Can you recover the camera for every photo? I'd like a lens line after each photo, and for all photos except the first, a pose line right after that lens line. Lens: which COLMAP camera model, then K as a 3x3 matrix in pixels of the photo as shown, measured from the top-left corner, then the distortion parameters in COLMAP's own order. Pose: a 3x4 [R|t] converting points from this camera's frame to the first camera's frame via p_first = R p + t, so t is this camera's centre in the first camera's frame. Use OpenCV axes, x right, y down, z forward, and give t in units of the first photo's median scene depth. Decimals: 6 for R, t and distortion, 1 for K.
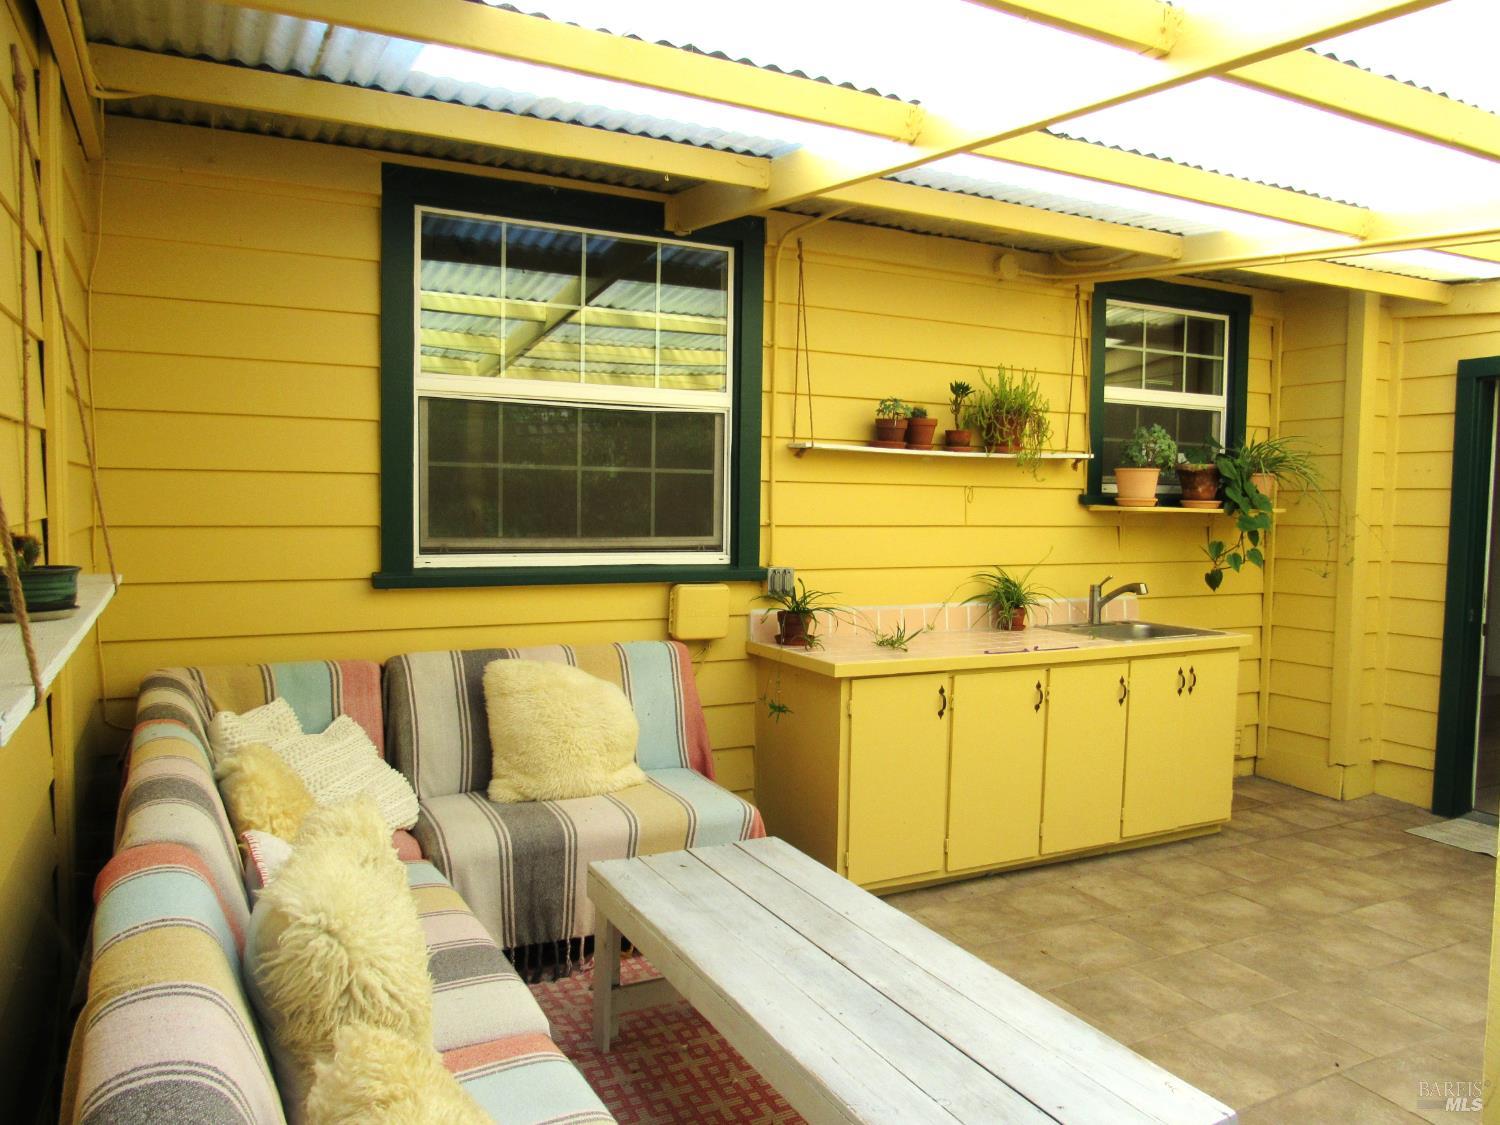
lens RADIAL K [[1068.4, 0, 750.0], [0, 1068.4, 562.5], [0, 0, 1]] dist [-0.008420, -0.003144]
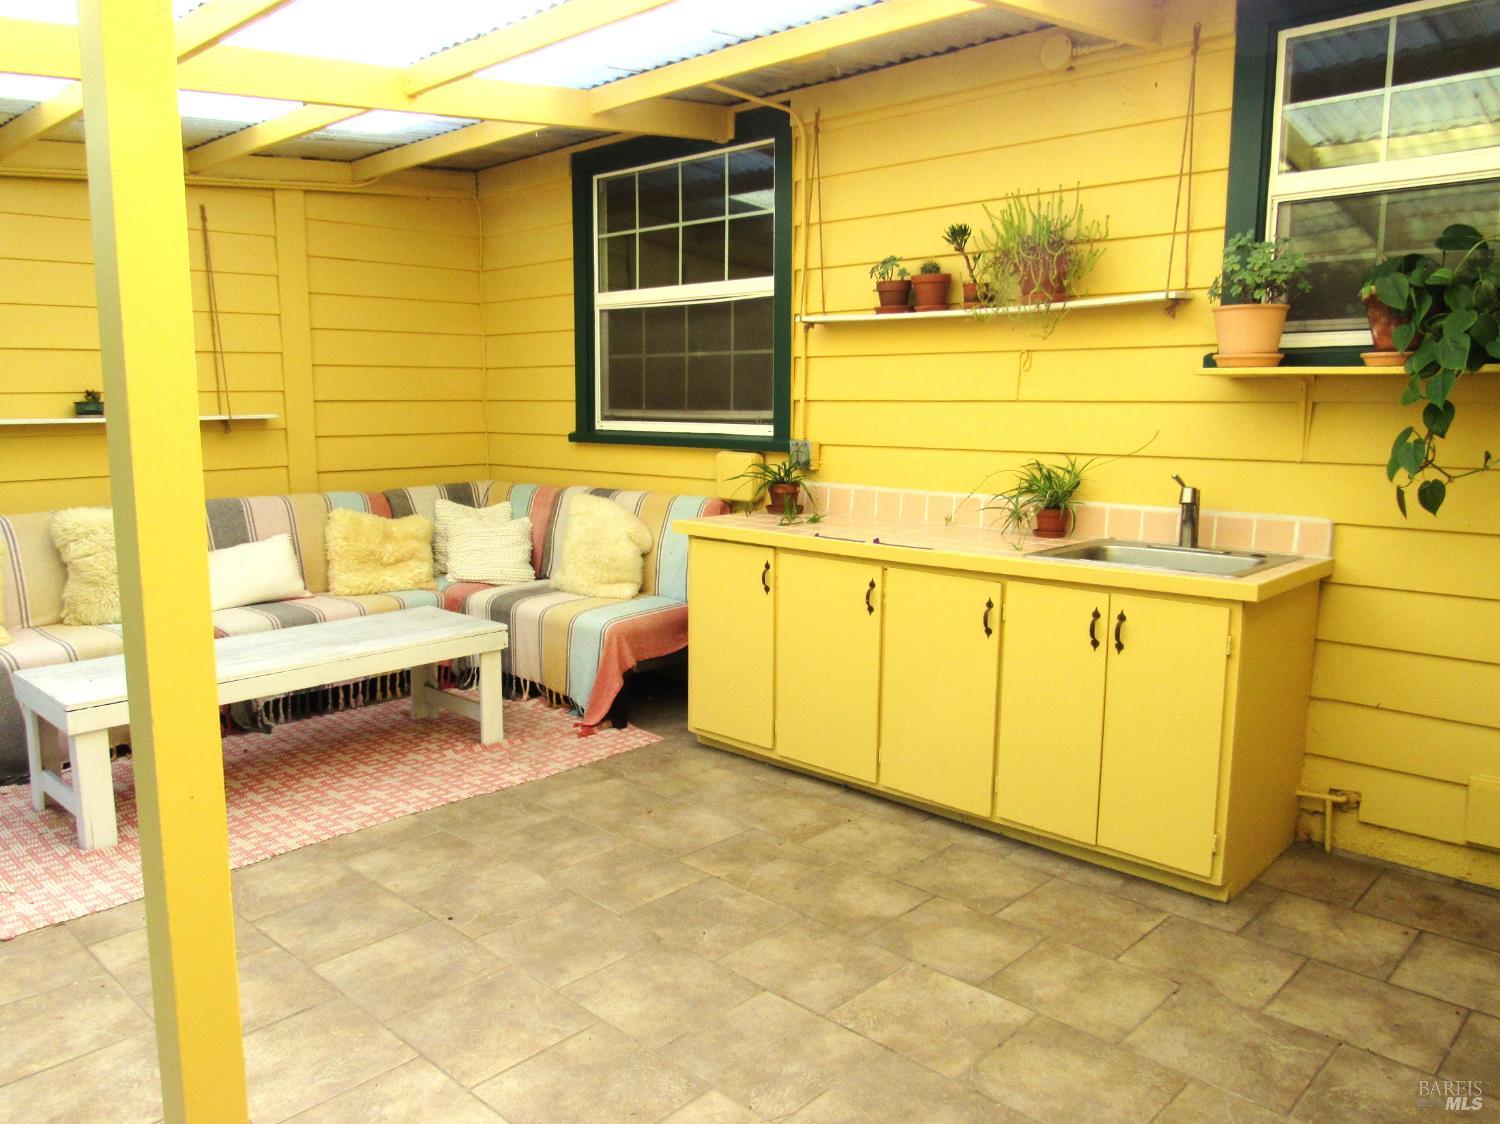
lens RADIAL K [[1131.5, 0, 746.2], [0, 1131.5, 536.9], [0, 0, 1]] dist [-0.006372, 0.001504]
pose [[0.321283, 0.102032, -0.941470, 1.095947], [-0.050621, 0.994608, 0.090516, 0.001018], [0.945629, 0.018577, 0.324716, 0.617680]]
